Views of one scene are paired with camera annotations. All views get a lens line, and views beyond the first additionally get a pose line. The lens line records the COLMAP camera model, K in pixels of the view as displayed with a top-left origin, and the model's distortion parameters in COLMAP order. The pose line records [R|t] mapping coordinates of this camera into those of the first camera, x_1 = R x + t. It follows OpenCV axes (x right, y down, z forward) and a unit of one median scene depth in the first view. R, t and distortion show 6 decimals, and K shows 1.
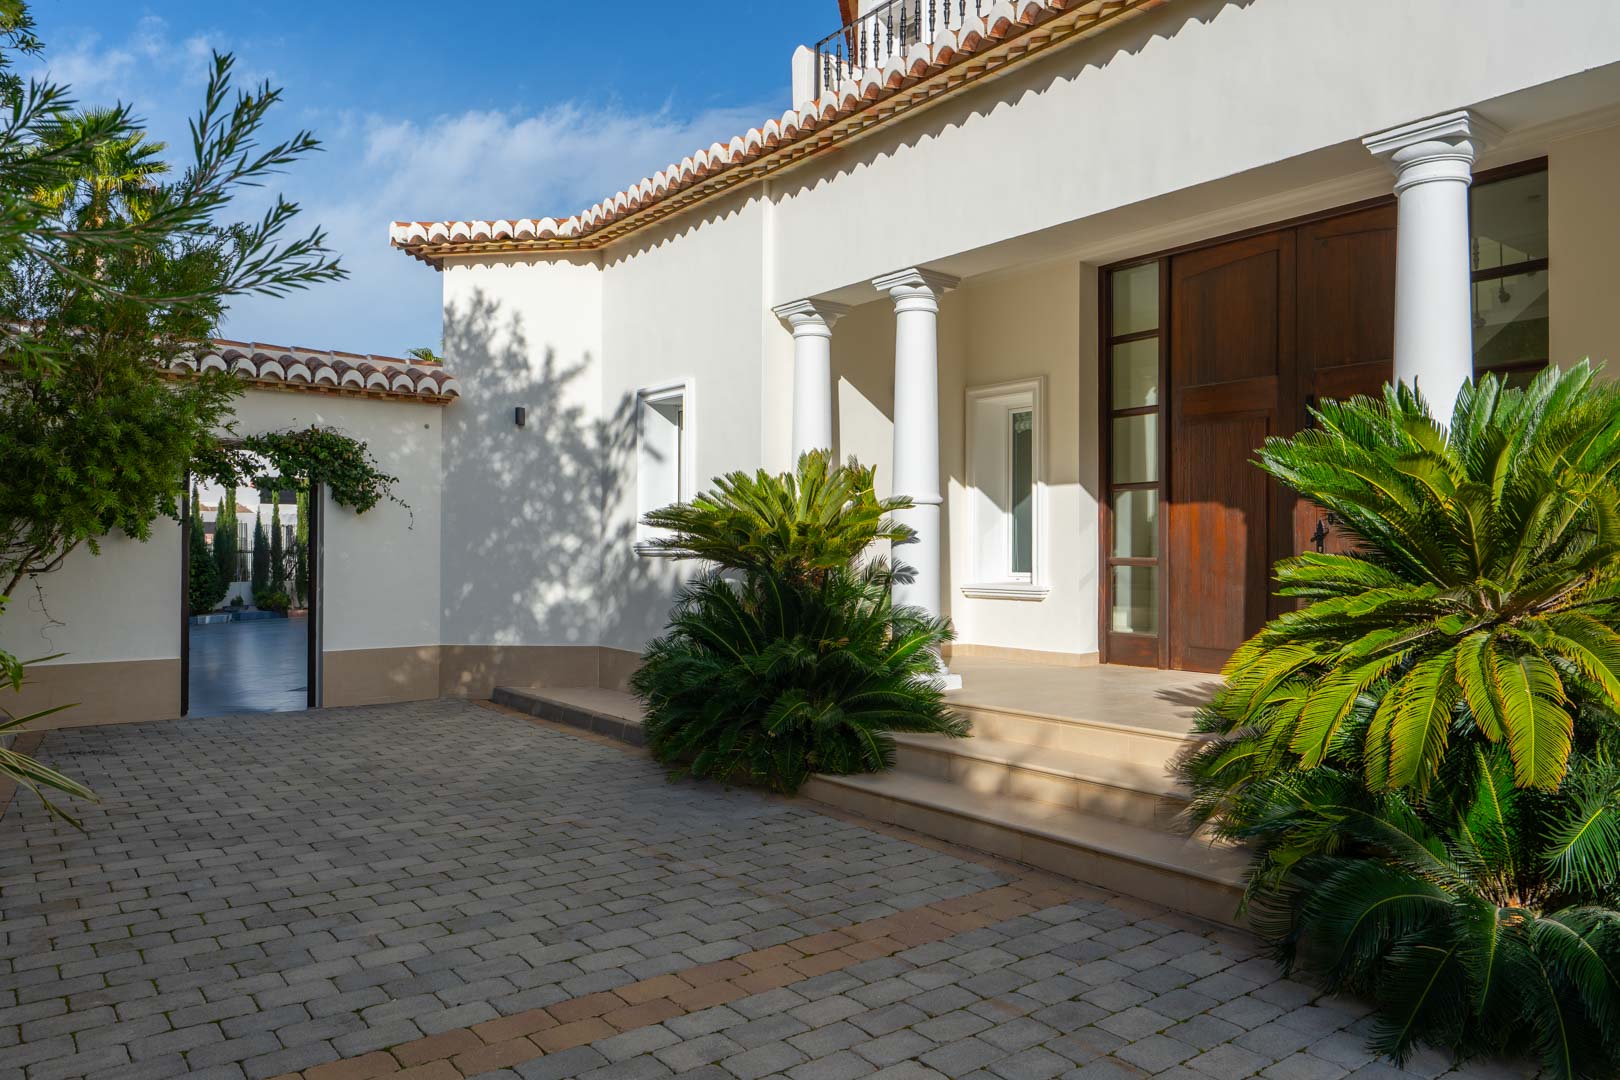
lens RADIAL K [[1118.9, 0, 810.0], [0, 1118.9, 540.0], [0, 0, 1]] dist [-0.028316, -0.000022]
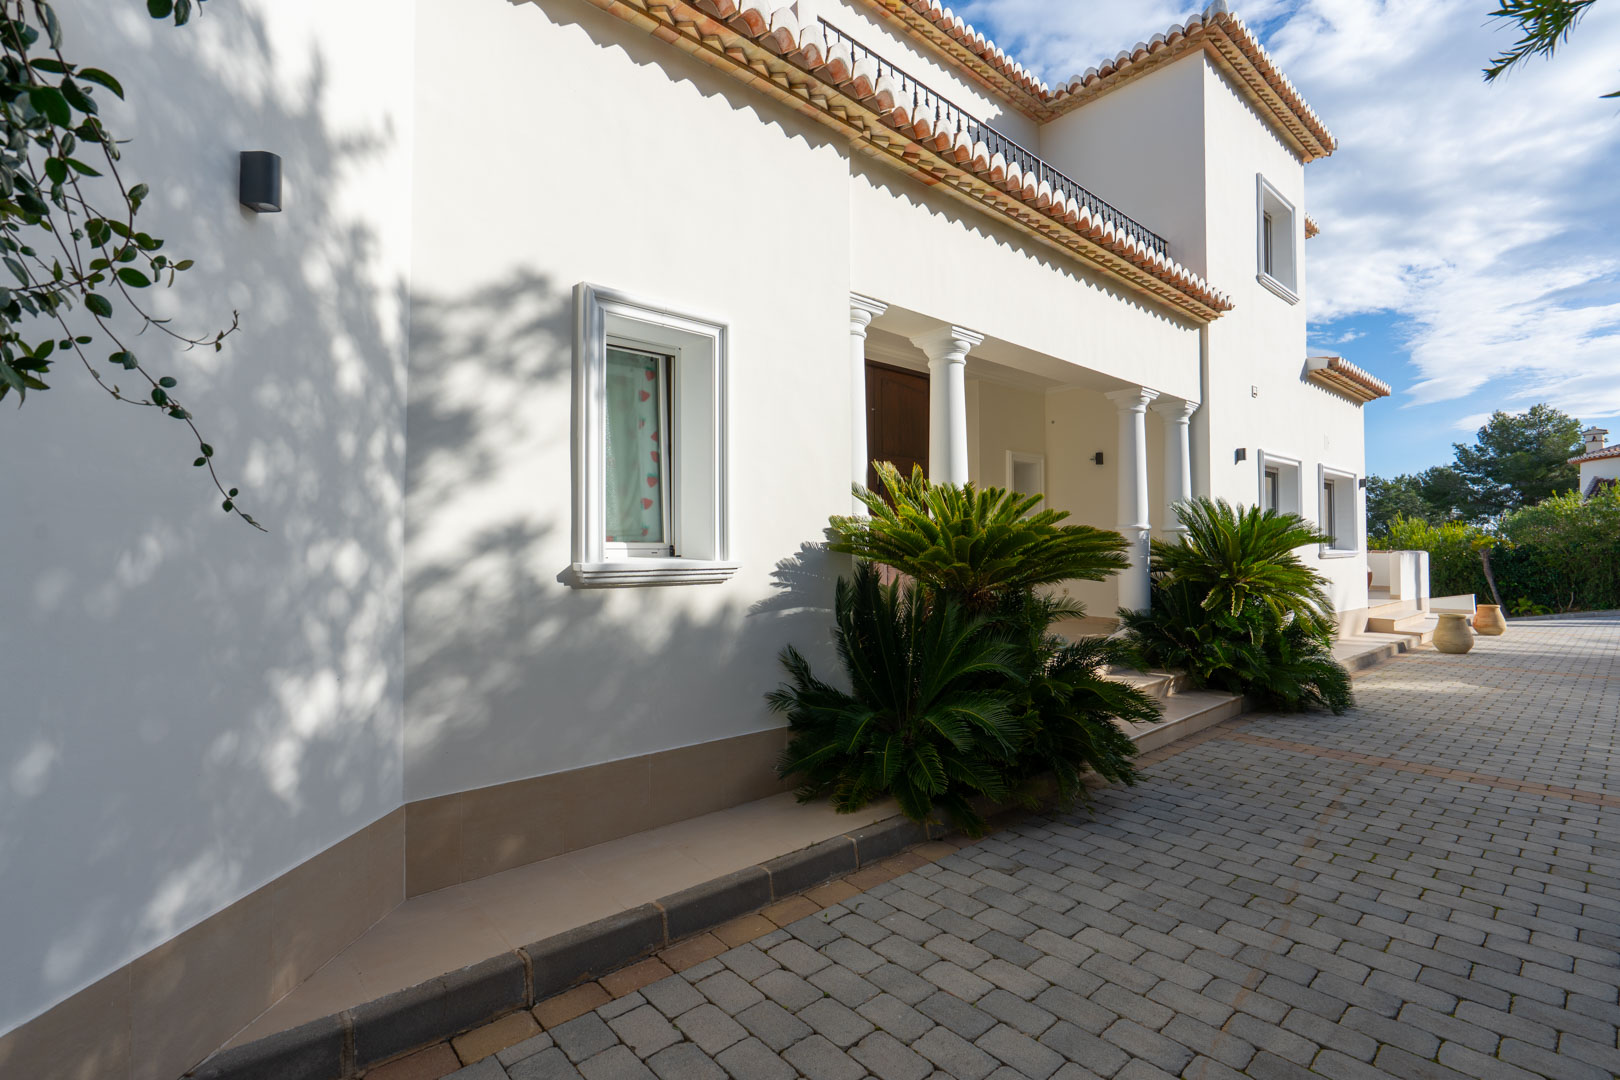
lens RADIAL K [[744.3, 0, 800.2], [0, 744.3, 533.4], [0, 0, 1]] dist [-0.003128, 0.000419]
pose [[-0.068459, 0.026007, 0.997315, -0.499403], [-0.001231, 0.999657, -0.026153, -0.001827], [-0.997653, -0.003019, -0.068403, 0.886219]]
